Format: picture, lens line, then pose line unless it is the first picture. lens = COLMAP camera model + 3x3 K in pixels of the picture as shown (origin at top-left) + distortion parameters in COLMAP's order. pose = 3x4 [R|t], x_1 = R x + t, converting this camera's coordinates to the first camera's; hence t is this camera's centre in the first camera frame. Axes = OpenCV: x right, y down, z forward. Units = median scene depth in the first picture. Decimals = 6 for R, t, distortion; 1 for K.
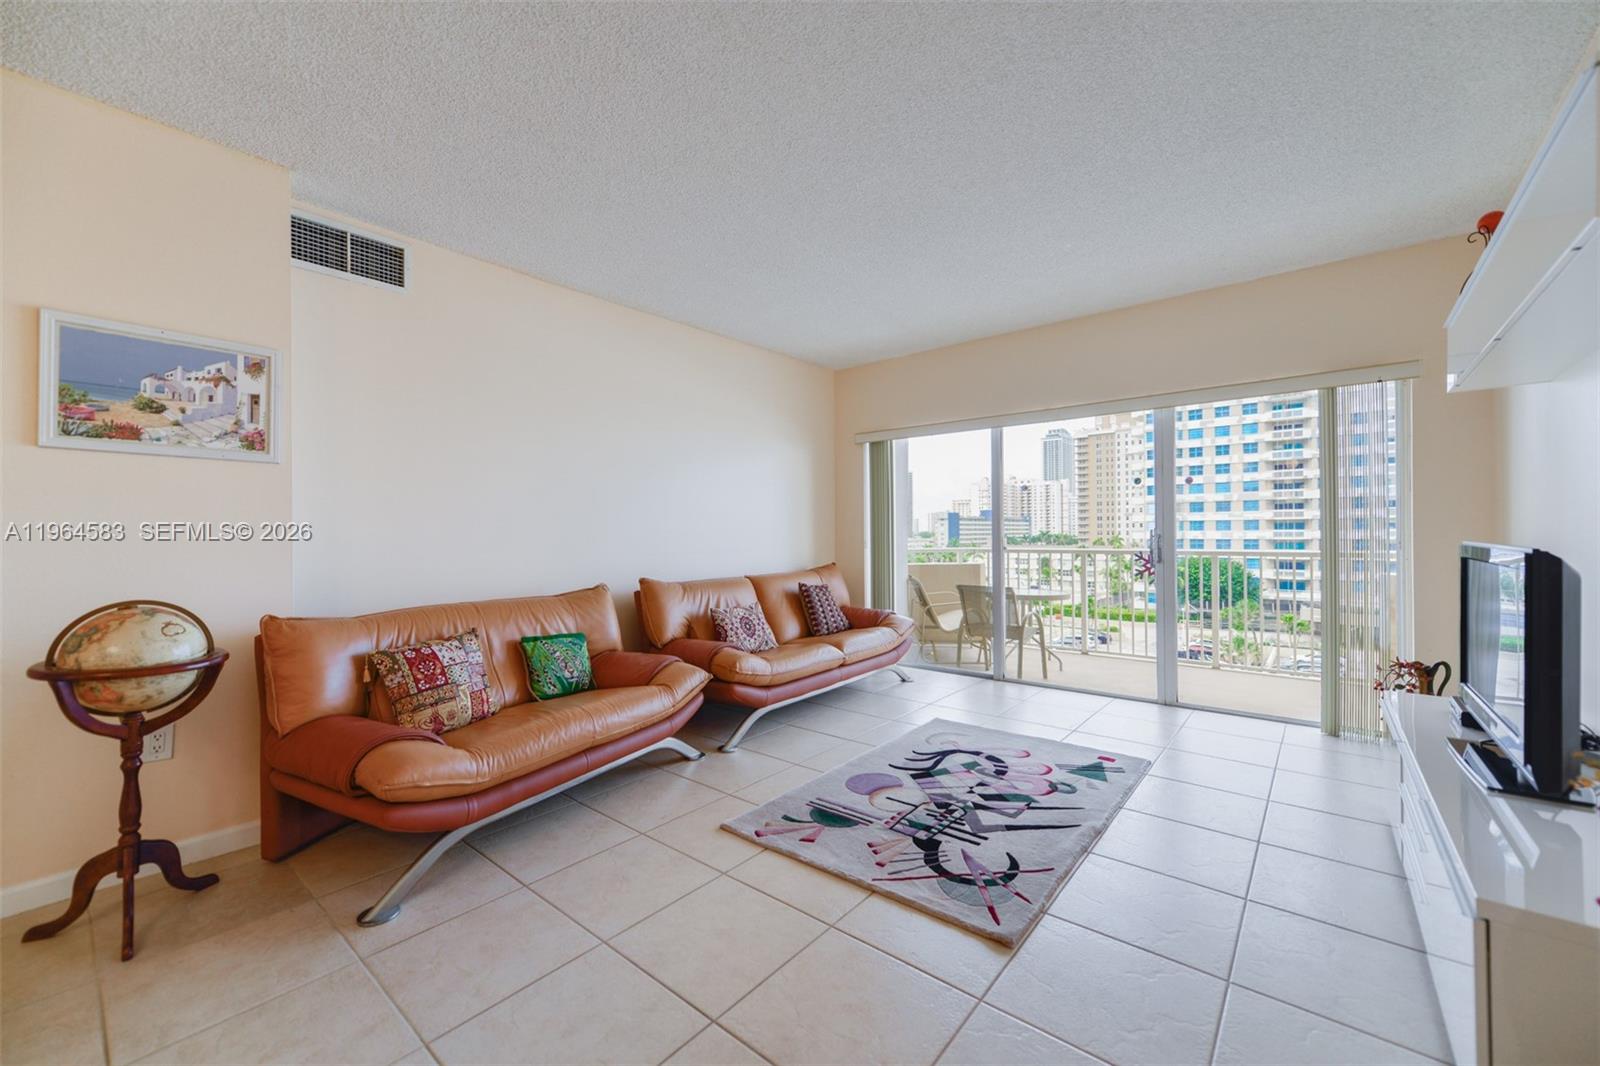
lens RADIAL K [[648.2, 0, 808.9], [0, 648.2, 539.6], [0, 0, 1]] dist [0.011386, -0.006256]
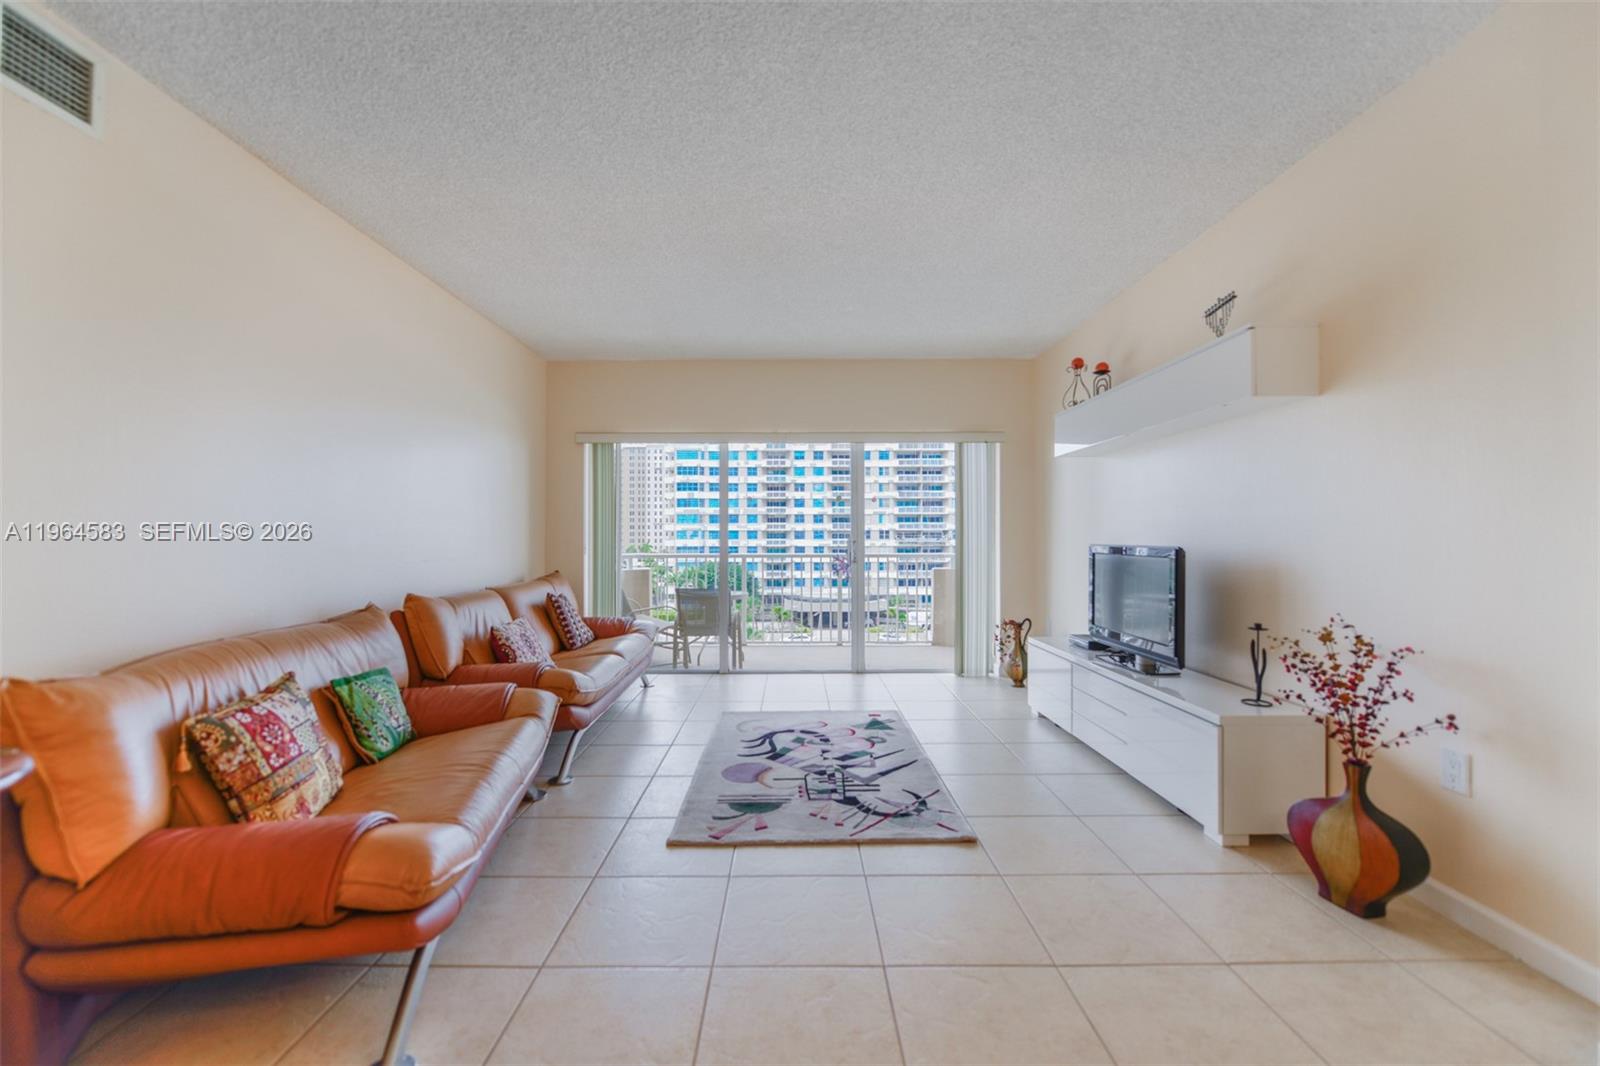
lens RADIAL K [[648.2, 0, 815.6], [0, 648.2, 534.9], [0, 0, 1]] dist [0.011386, -0.006256]
pose [[0.758002, 0.010306, 0.652170, -0.505694], [0.002280, 0.999827, -0.018450, 0.005777], [-0.652248, 0.015472, 0.757848, 0.109984]]
